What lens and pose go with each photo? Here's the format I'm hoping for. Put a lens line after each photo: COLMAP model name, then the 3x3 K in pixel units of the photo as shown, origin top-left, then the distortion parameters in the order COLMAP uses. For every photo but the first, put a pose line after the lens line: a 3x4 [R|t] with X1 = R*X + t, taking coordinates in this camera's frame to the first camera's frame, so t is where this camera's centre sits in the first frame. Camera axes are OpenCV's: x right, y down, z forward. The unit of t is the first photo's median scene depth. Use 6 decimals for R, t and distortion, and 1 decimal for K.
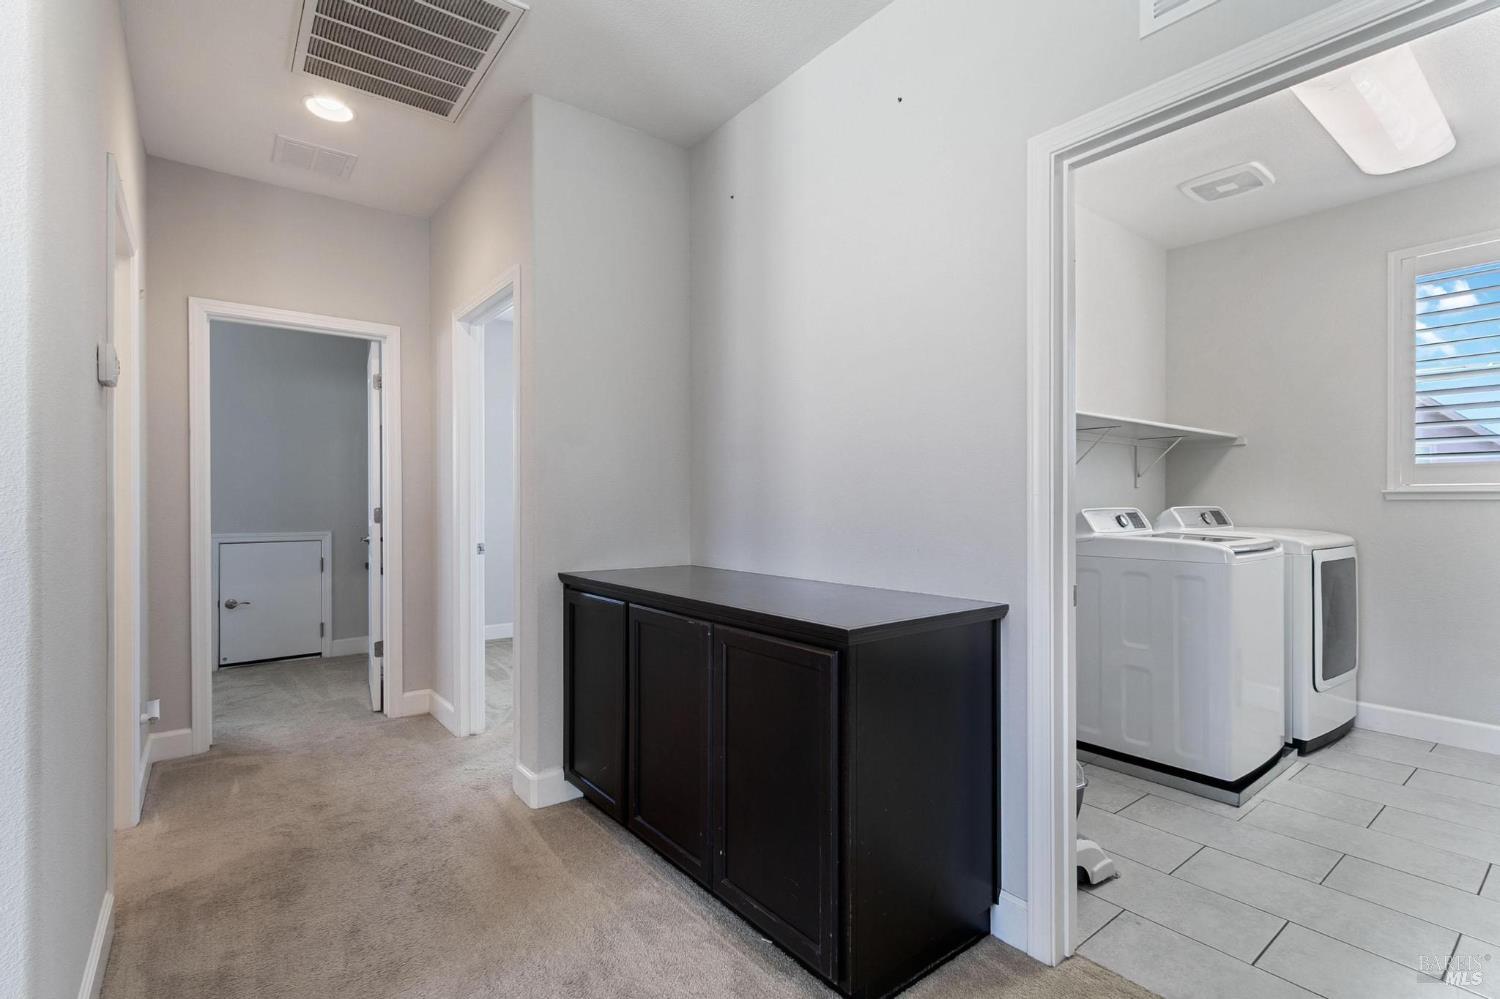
lens RADIAL K [[709.0, 0, 729.5], [0, 709.0, 503.9], [0, 0, 1]] dist [0.005355, -0.003095]
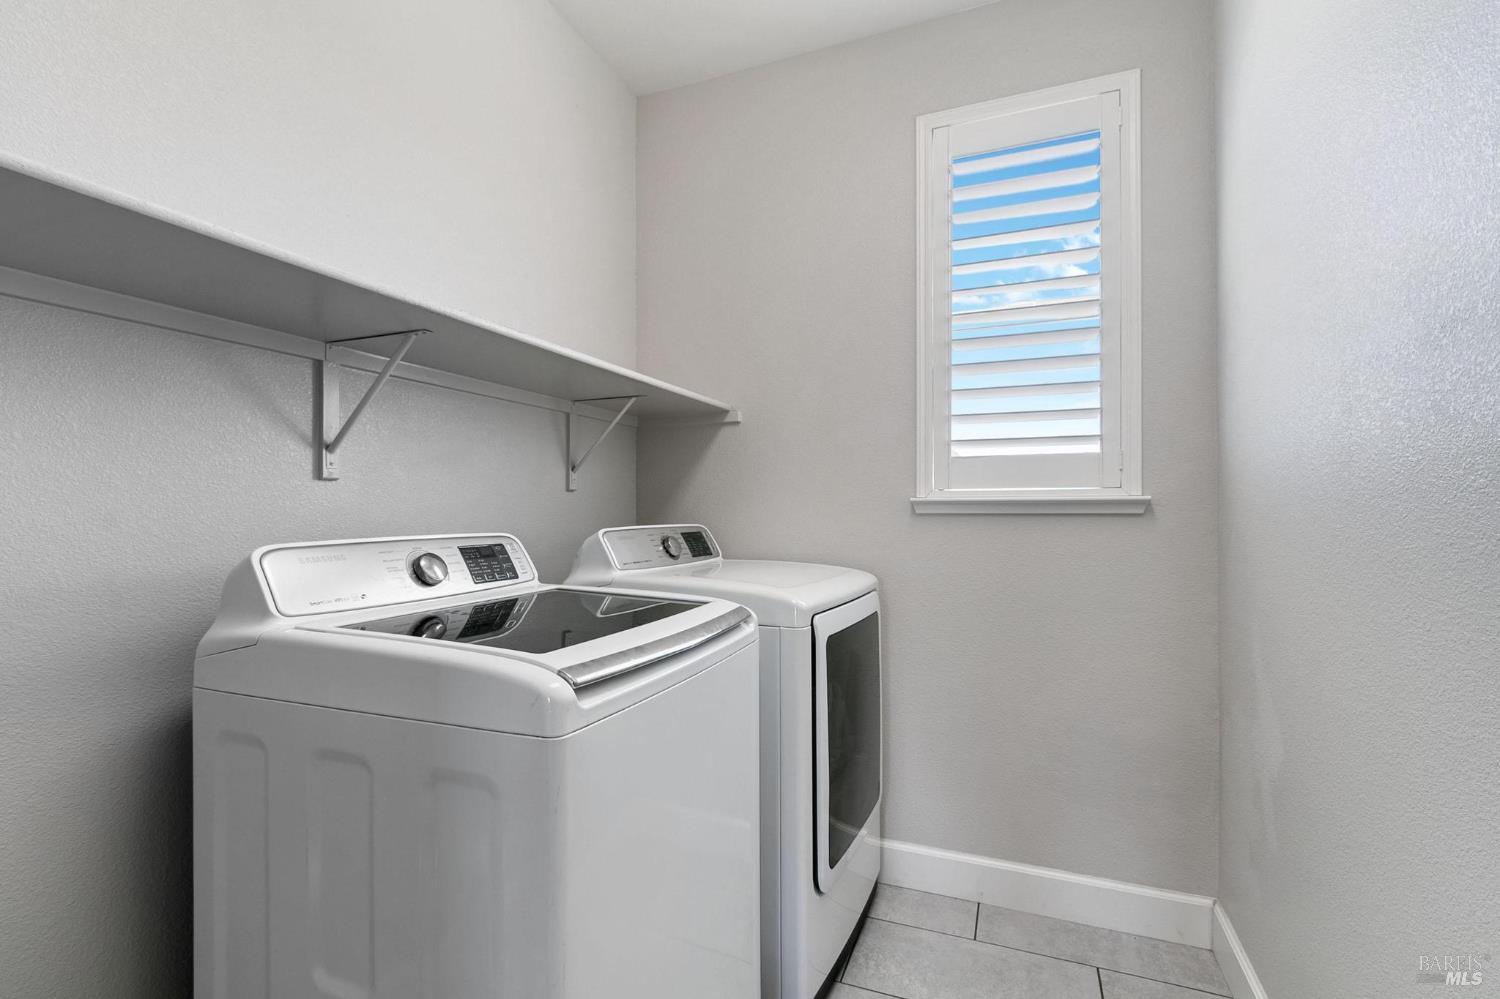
lens RADIAL K [[709.0, 0, 748.0], [0, 709.0, 501.8], [0, 0, 1]] dist [0.005355, -0.003095]
pose [[0.859624, 0.003473, 0.510916, 0.476942], [0.000721, 0.999968, -0.008009, -0.011310], [-0.510927, 0.007253, 0.859593, 0.537215]]
